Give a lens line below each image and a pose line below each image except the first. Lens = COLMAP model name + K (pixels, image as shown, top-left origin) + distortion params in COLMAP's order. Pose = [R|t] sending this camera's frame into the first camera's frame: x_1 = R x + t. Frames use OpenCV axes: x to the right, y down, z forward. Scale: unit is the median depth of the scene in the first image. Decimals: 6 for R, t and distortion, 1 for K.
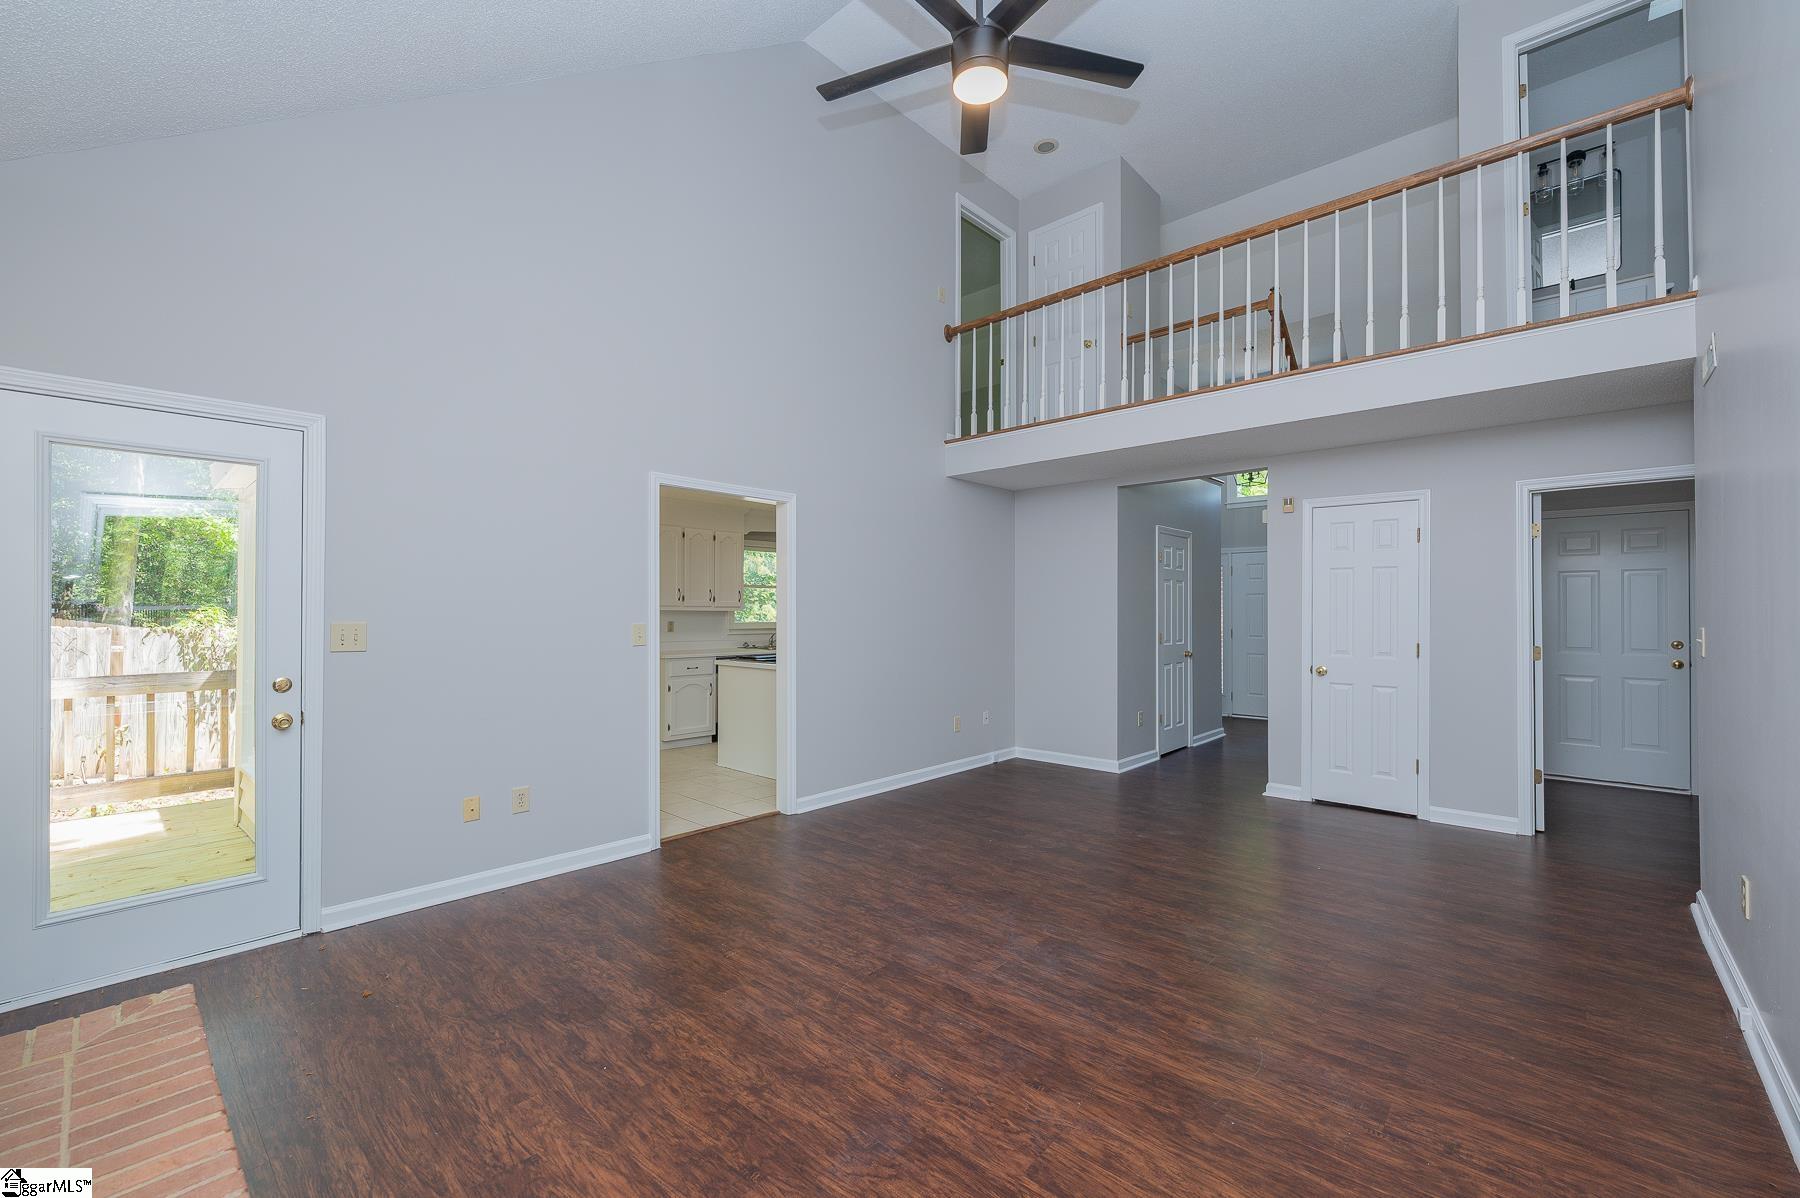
lens RADIAL K [[732.7, 0, 892.6], [0, 732.7, 610.6], [0, 0, 1]] dist [-0.001197, -0.000151]
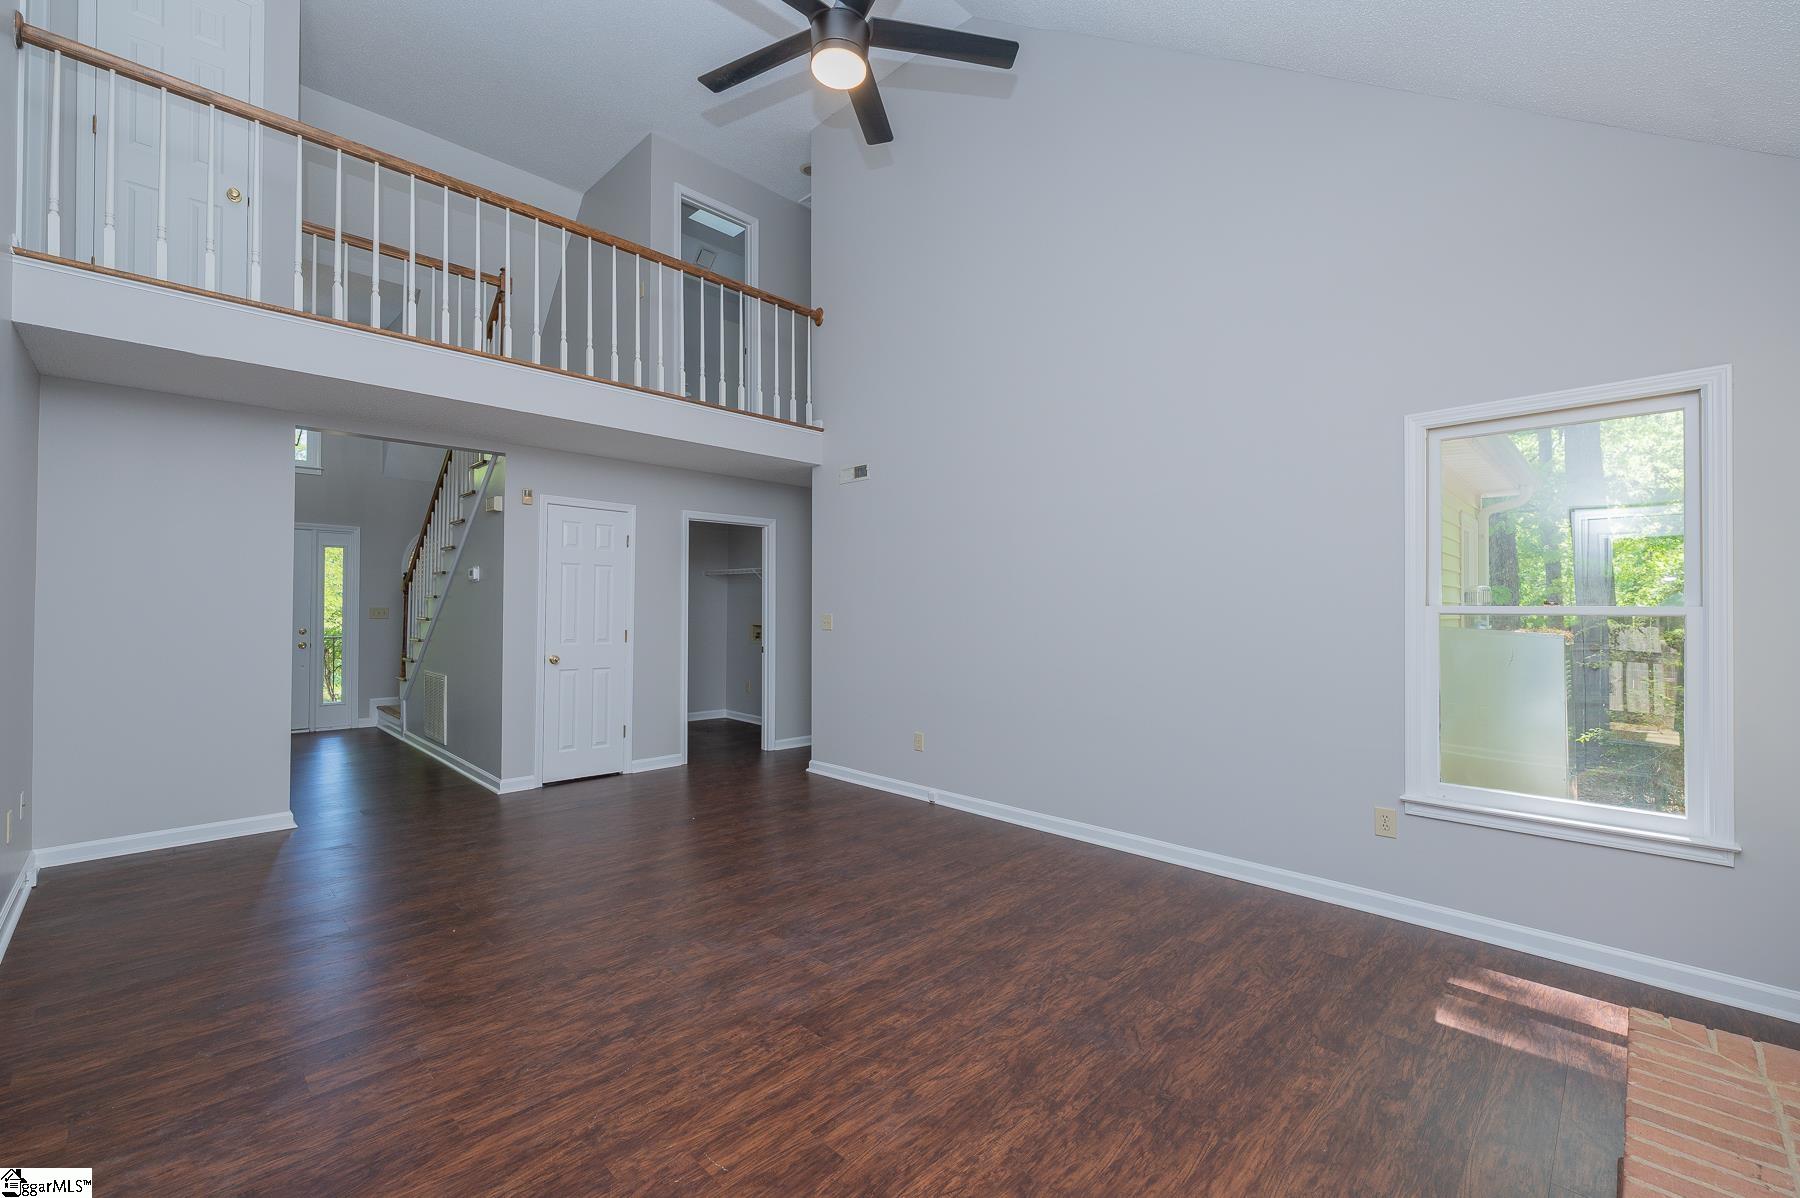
lens RADIAL K [[748.3, 0, 888.0], [0, 748.3, 600.3], [0, 0, 1]] dist [0.001867, 0.000118]
pose [[0.049357, 0.009981, 0.998731, -0.845210], [-0.010204, 0.999903, -0.009489, 0.004567], [-0.998729, -0.009723, 0.049454, 0.840772]]
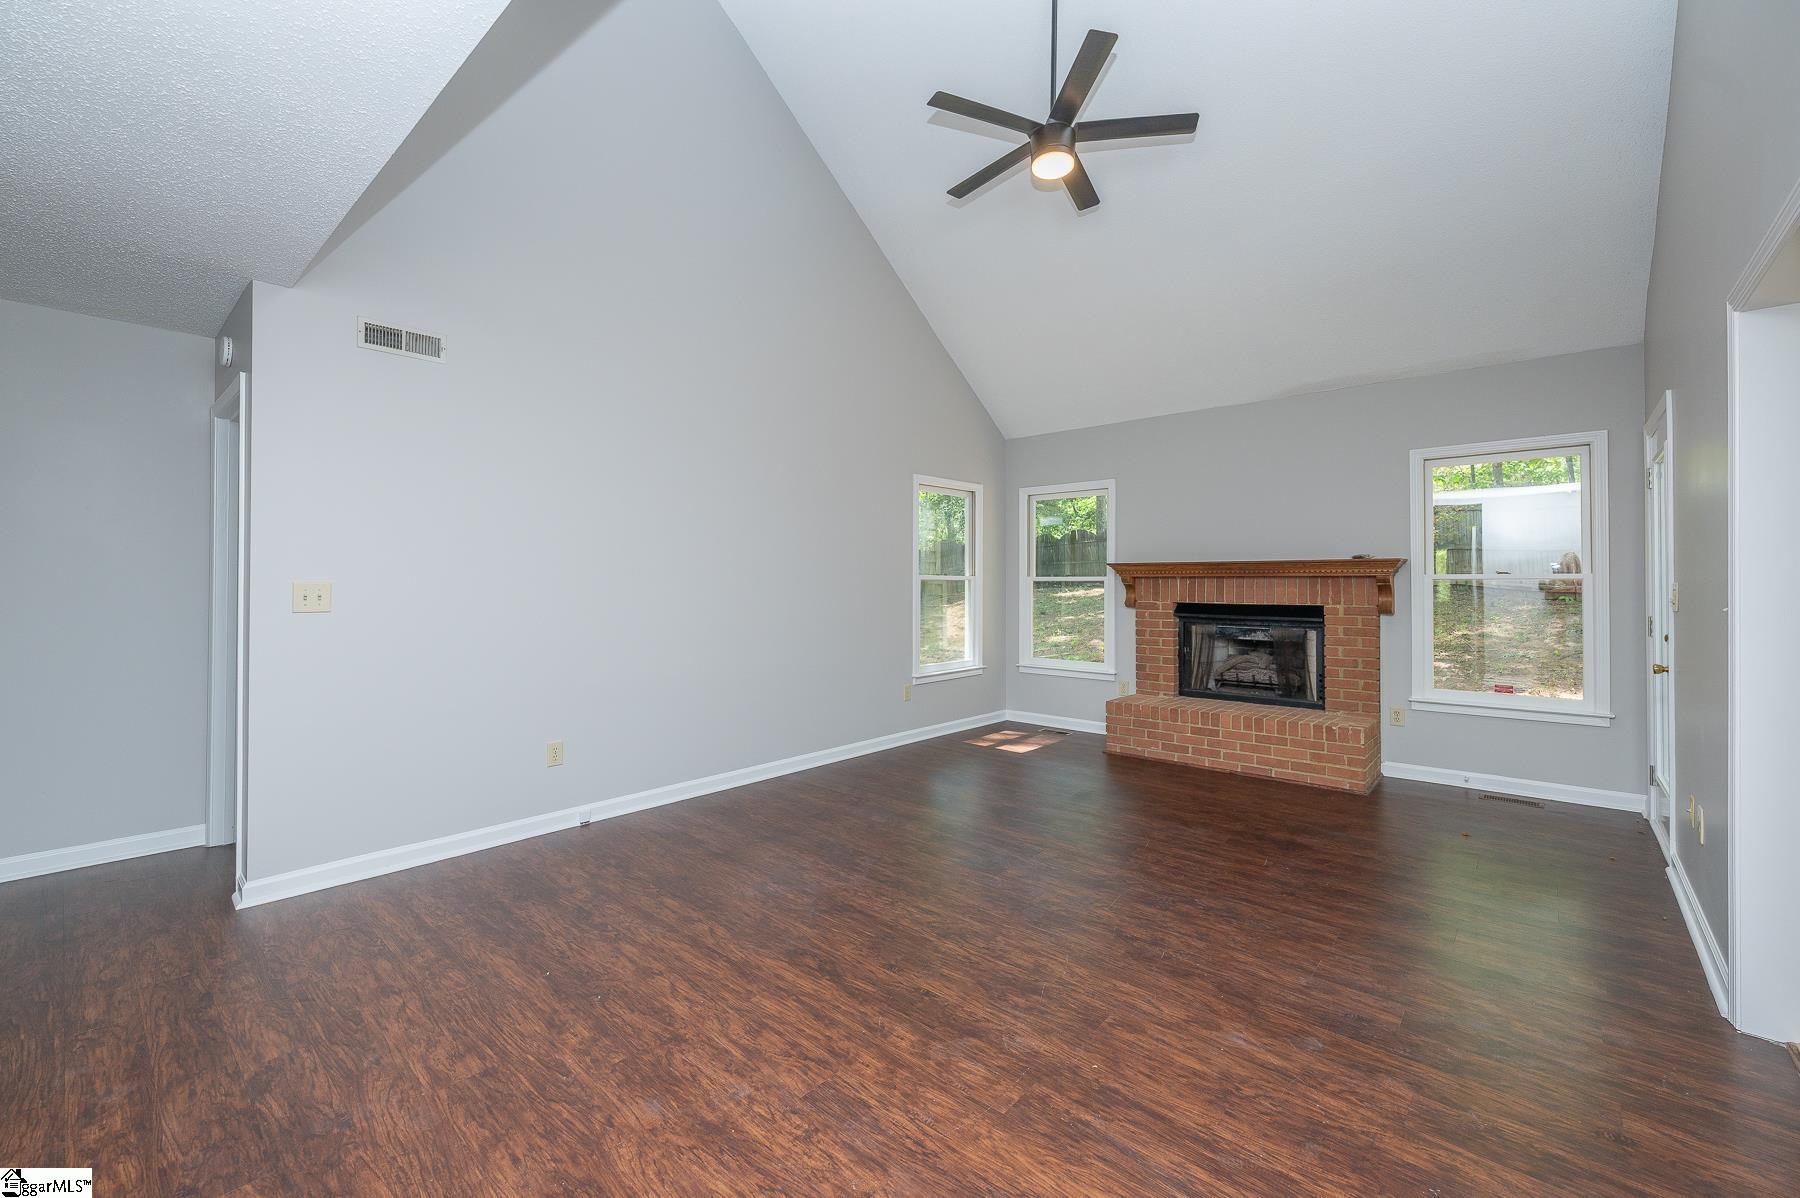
lens RADIAL K [[732.7, 0, 895.1], [0, 732.7, 584.5], [0, 0, 1]] dist [-0.001197, -0.000151]
pose [[-0.999892, -0.003383, -0.014306, 0.399917], [-0.003302, 0.999979, -0.005652, 0.031667], [0.014325, -0.005604, -0.999882, 2.191818]]
